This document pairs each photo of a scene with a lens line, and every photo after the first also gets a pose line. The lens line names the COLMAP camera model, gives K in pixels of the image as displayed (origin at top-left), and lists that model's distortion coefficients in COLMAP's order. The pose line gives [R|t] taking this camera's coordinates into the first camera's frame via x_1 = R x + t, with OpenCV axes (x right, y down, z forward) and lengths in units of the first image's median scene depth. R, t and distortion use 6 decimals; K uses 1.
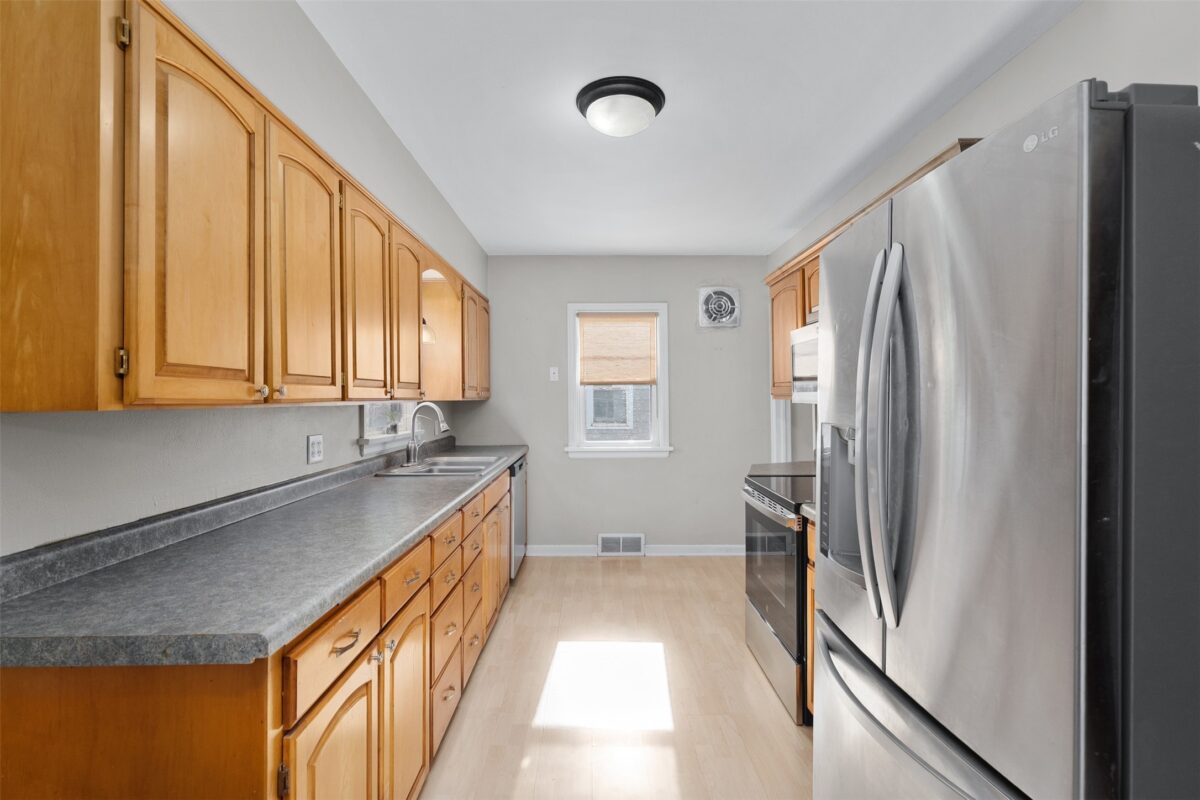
lens RADIAL K [[544.7, 0, 601.3], [0, 544.7, 390.8], [0, 0, 1]] dist [0.001060, 0.000067]
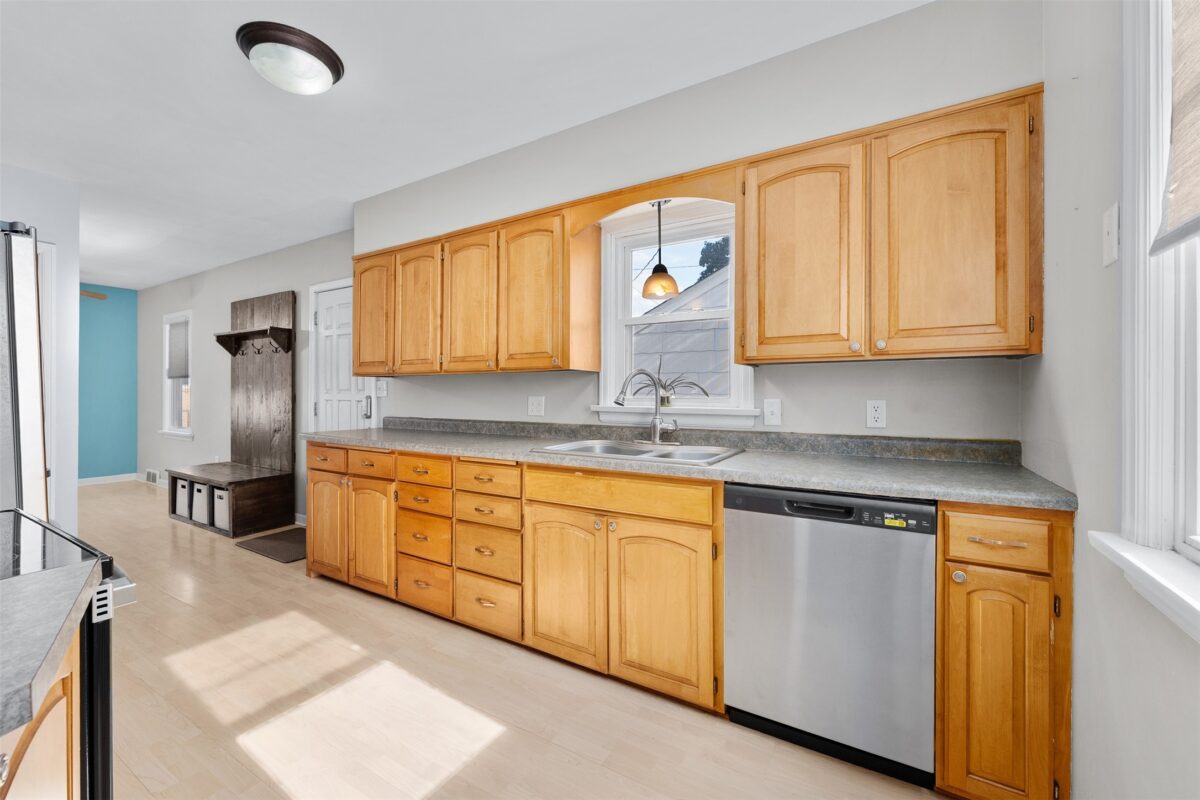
lens RADIAL K [[486.1, 0, 600.6], [0, 486.1, 395.1], [0, 0, 1]] dist [0.000601, -0.000821]
pose [[-0.538379, 0.008597, -0.842659, 0.435593], [0.014241, 0.999898, 0.001102, 0.077824], [0.842582, -0.011407, -0.538447, 1.773559]]
